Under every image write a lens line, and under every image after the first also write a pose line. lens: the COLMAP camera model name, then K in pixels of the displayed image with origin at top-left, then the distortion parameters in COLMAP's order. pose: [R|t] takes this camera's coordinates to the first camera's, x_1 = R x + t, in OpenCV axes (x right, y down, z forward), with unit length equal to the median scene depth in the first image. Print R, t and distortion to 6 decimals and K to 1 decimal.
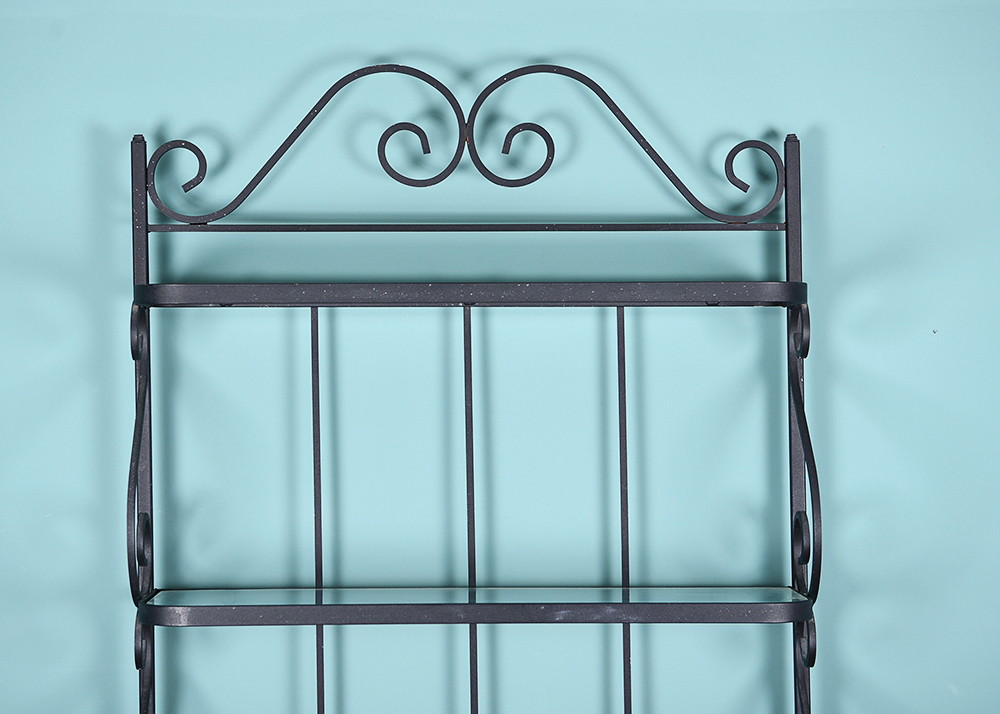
lens RADIAL K [[2336.4, 0, 462.1], [0, 2336.4, 357.8], [0, 0, 1]] dist [0.100684, 0.243631]
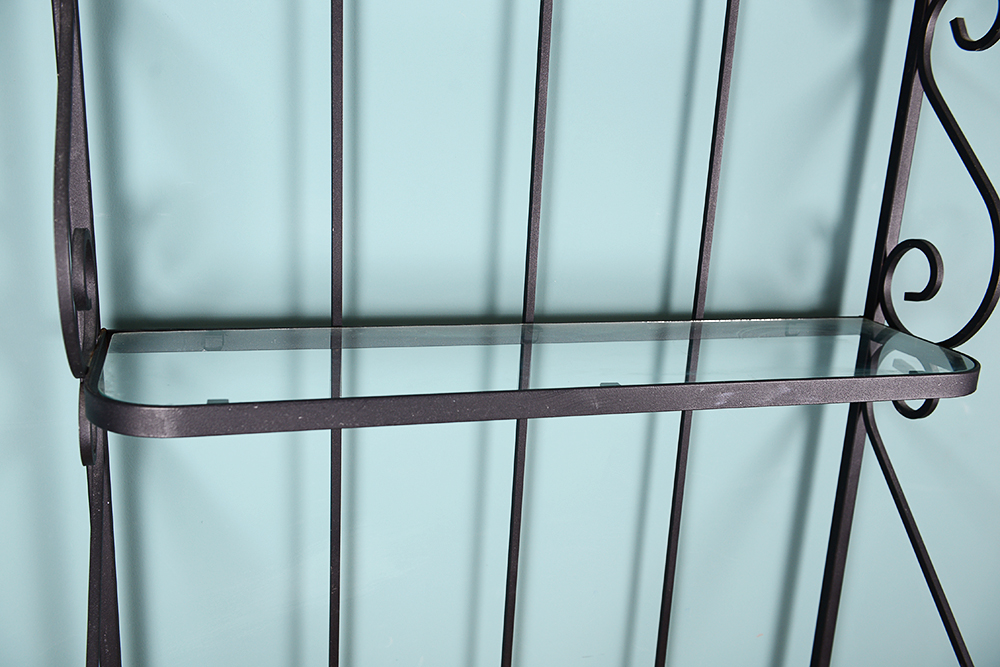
lens RADIAL K [[940.6, 0, 488.2], [0, 940.6, 334.2], [0, 0, 1]] dist [0.005570, 0.003298]
pose [[0.956676, -0.013455, 0.290844, -0.093286], [-0.075014, 0.953817, 0.290871, 0.008708], [-0.281326, -0.300086, 0.911485, 0.646505]]
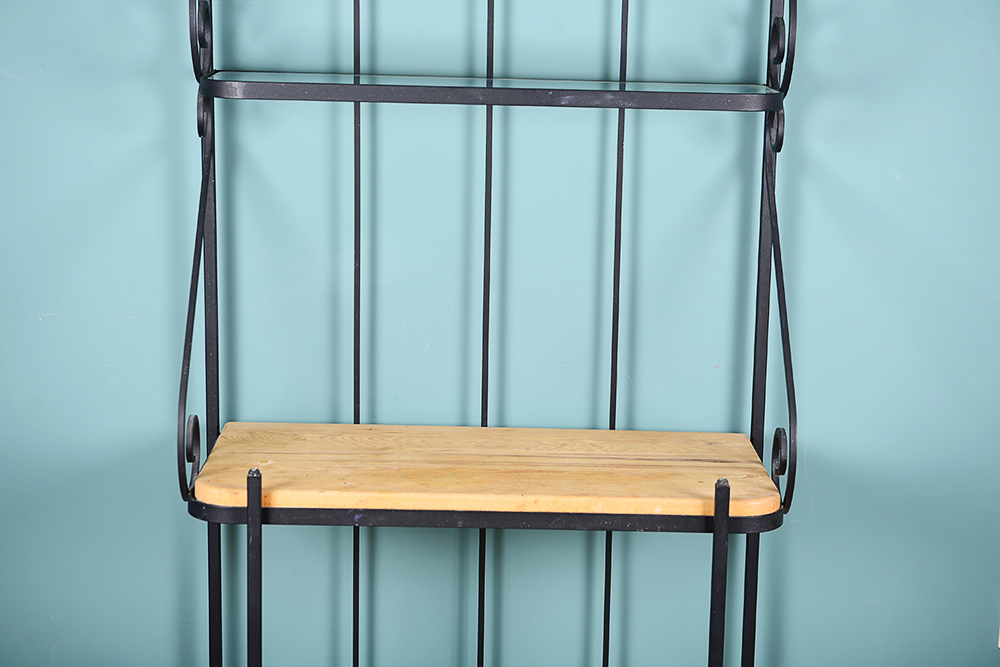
lens RADIAL K [[2020.0, 0, 498.2], [0, 2020.0, 335.1], [0, 0, 1]] dist [0.100652, 0.123973]
pose [[0.999497, 0.029233, 0.012288, -0.000150], [-0.031290, 0.972071, 0.232594, -0.009855], [-0.005145, -0.232861, 0.972496, -0.000010]]
